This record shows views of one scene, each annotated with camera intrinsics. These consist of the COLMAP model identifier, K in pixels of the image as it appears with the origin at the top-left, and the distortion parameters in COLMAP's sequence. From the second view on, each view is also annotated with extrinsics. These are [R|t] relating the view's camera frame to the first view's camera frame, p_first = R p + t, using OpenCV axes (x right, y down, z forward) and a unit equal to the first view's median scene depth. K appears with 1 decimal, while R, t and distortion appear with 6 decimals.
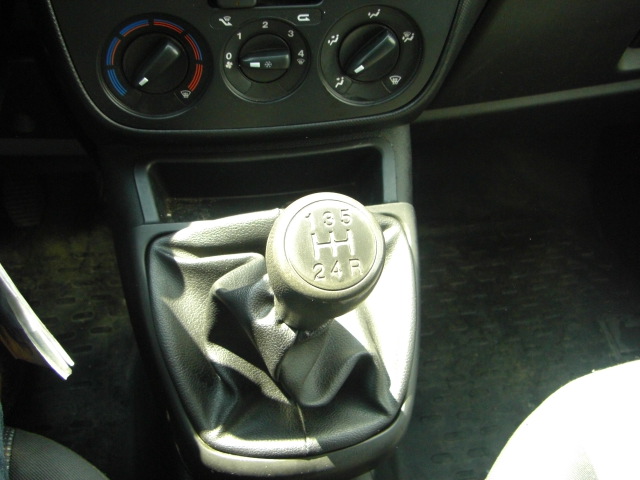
lens RADIAL K [[722.2, 0, 316.5], [0, 722.2, 235.1], [0, 0, 1]] dist [-0.141786, 0.000000]
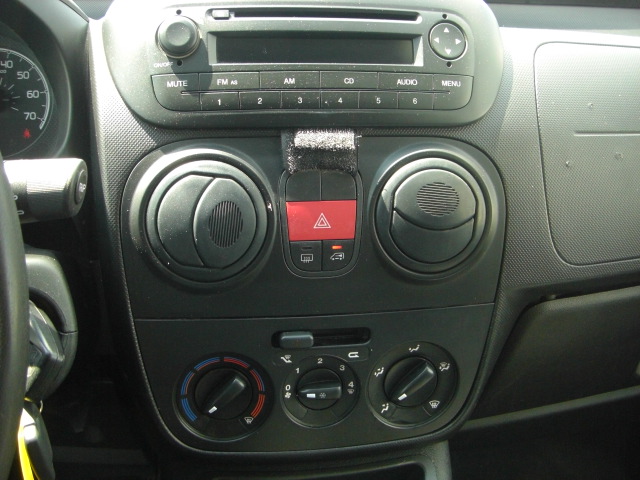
lens RADIAL K [[722.2, 0, 320.9], [0, 722.2, 239.8], [0, 0, 1]] dist [-0.141786, 0.000000]
pose [[0.999315, -0.010351, -0.035532, -0.026492], [-0.003213, 0.932198, -0.361933, -0.055150], [0.036869, 0.361800, 0.931527, -0.147666]]
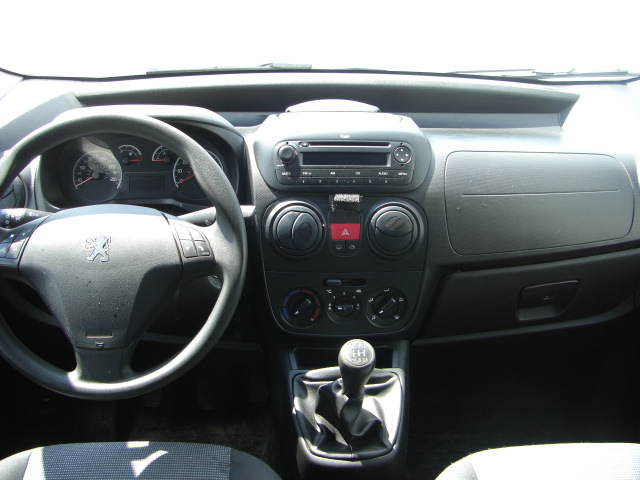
lens RADIAL K [[722.2, 0, 318.1], [0, 722.2, 238.1], [0, 0, 1]] dist [-0.141786, 0.000000]
pose [[0.990623, 0.009591, -0.136284, 0.186592], [-0.063405, 0.915874, -0.396427, 0.558959], [0.121017, 0.401351, 0.907895, -1.457032]]
